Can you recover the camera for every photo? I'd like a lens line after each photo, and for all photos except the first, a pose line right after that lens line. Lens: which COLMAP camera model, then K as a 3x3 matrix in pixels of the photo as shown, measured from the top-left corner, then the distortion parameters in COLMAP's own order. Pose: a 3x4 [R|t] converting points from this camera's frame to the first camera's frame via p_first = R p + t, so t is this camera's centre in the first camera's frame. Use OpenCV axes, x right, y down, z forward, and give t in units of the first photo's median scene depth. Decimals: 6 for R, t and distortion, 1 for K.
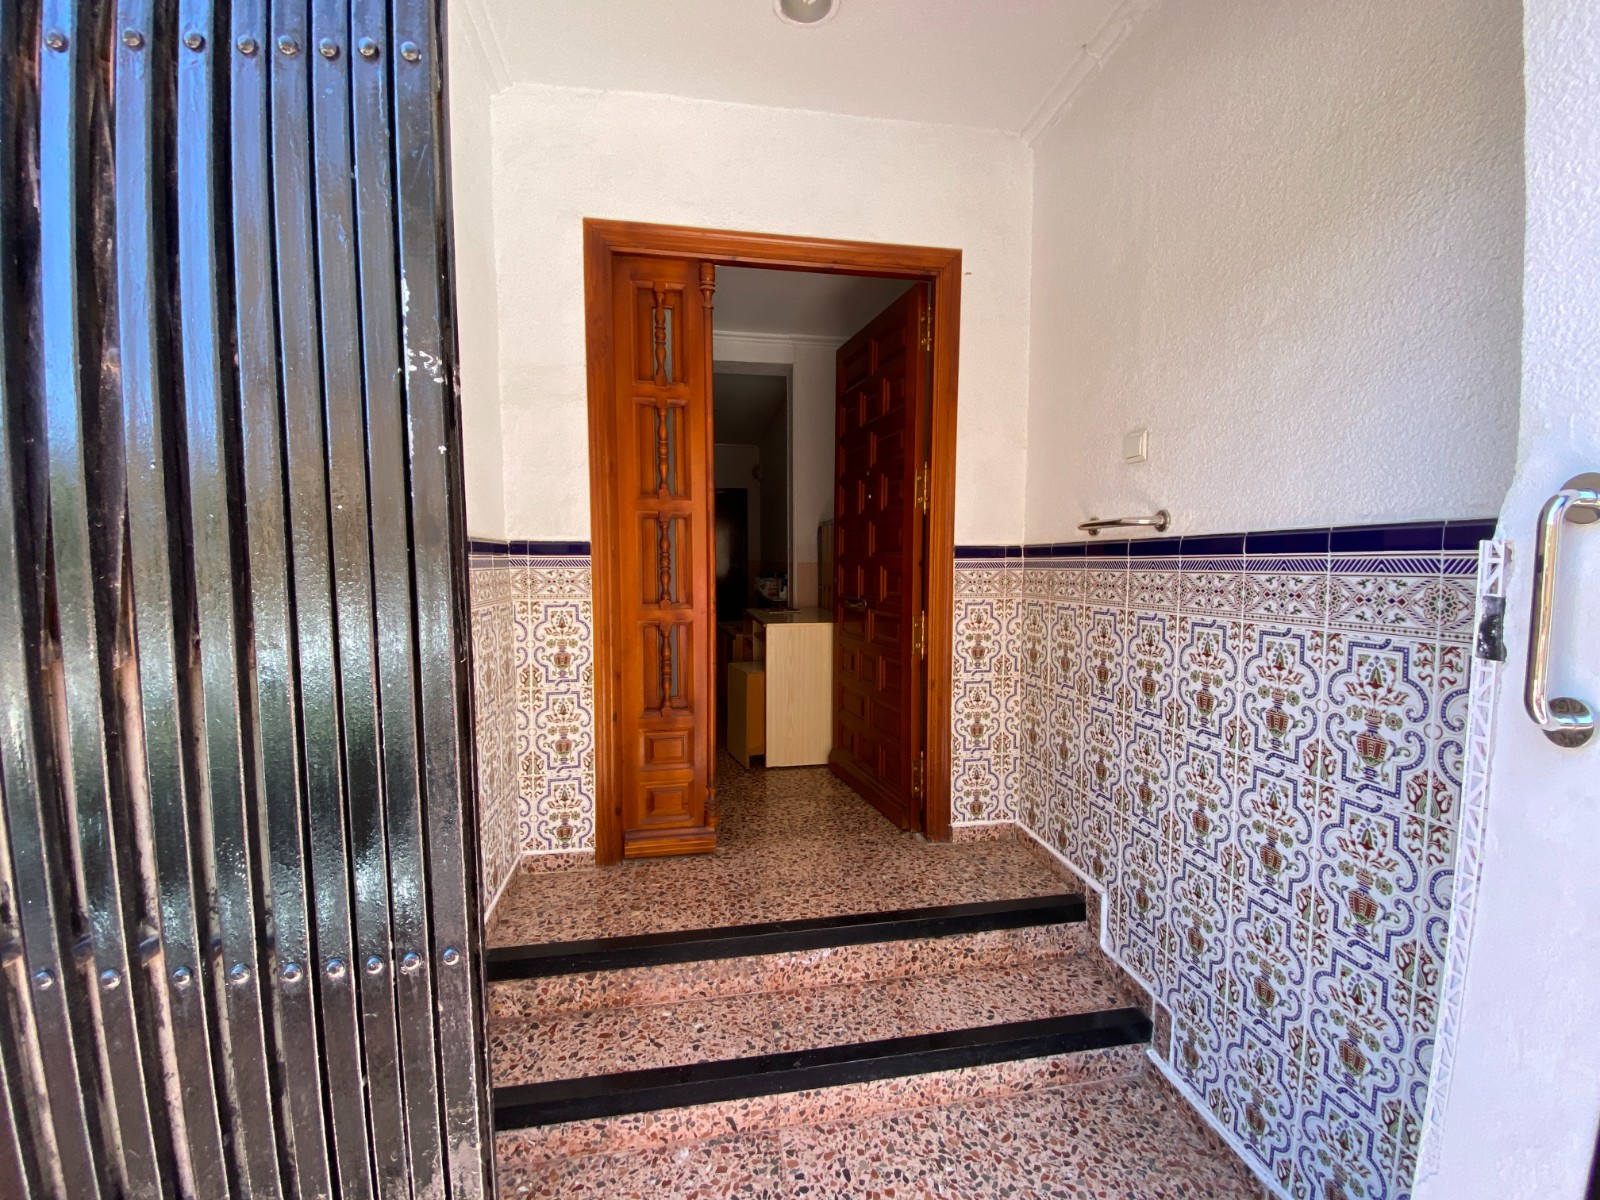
lens RADIAL K [[618.7, 0, 800.0], [0, 618.7, 600.0], [0, 0, 1]] dist [-0.002815, -0.010727]
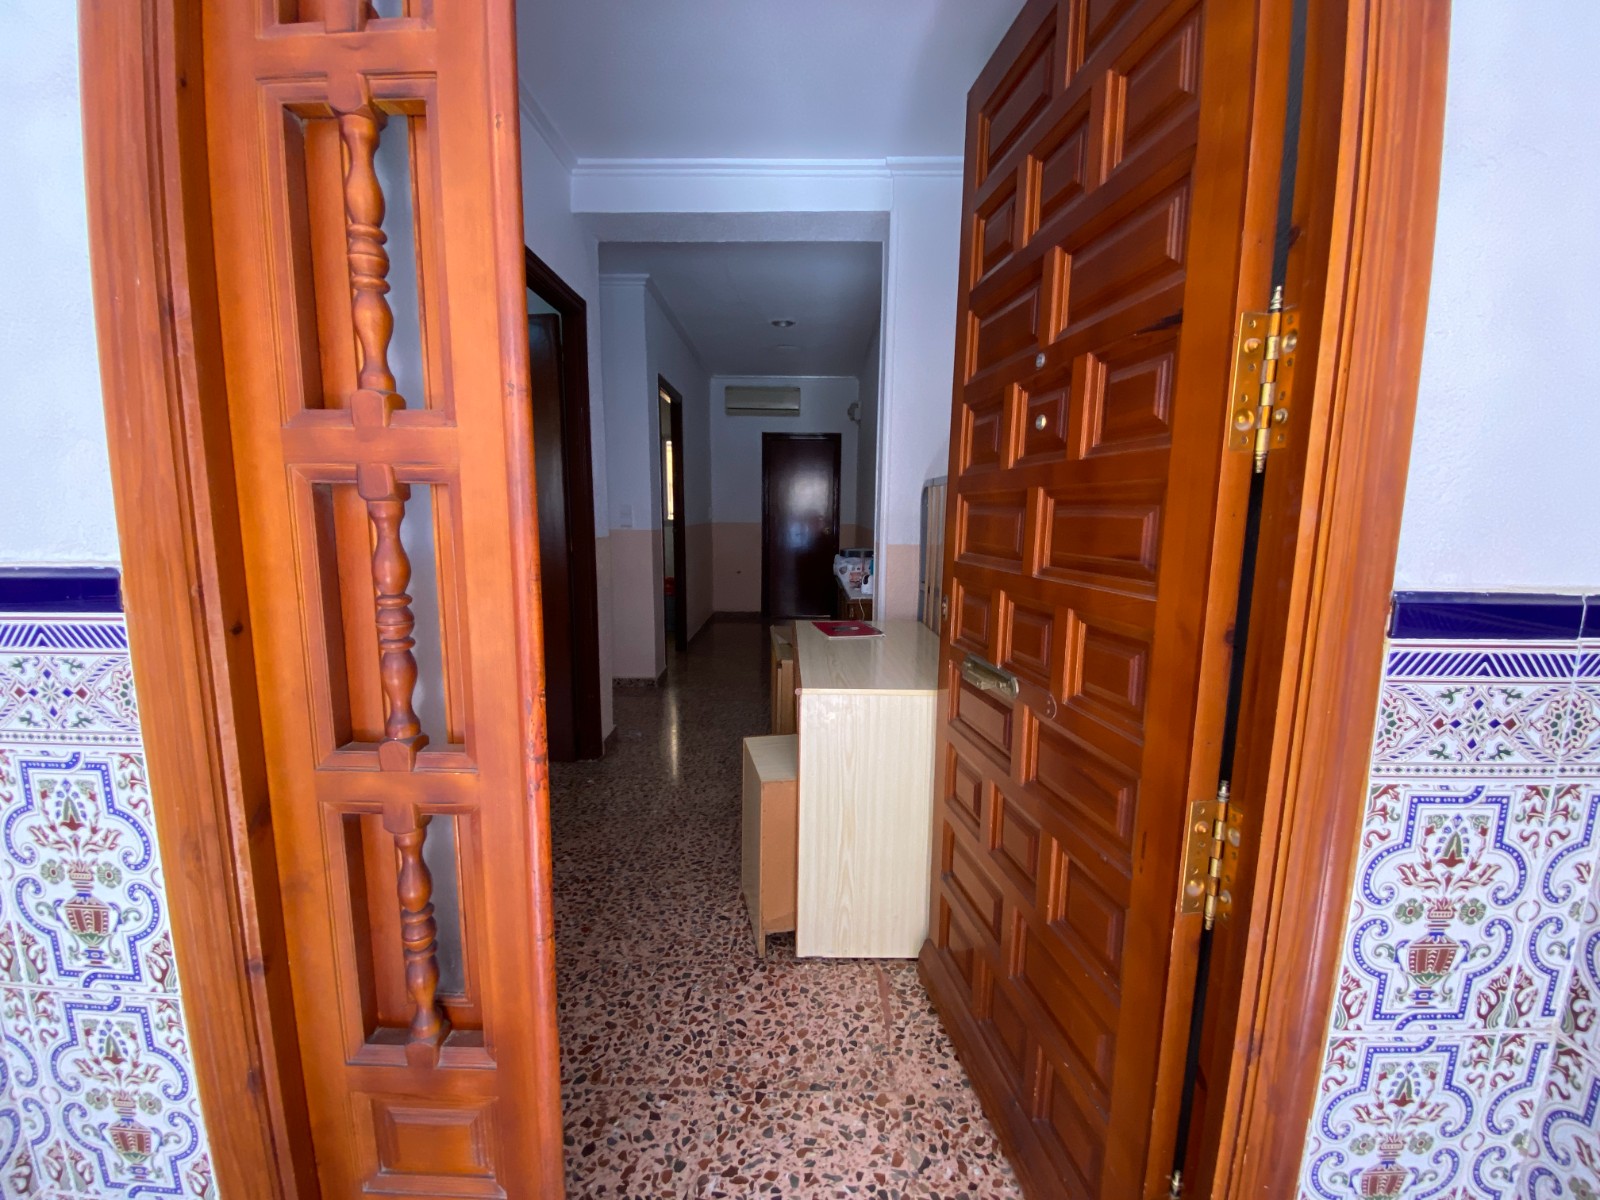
lens RADIAL K [[618.7, 0, 800.0], [0, 618.7, 600.0], [0, 0, 1]] dist [-0.002815, -0.010727]
pose [[0.983364, 0.034934, -0.178253, 0.042559], [-0.021144, 0.996675, 0.078684, -0.097878], [0.180409, -0.073606, 0.980834, 0.683374]]
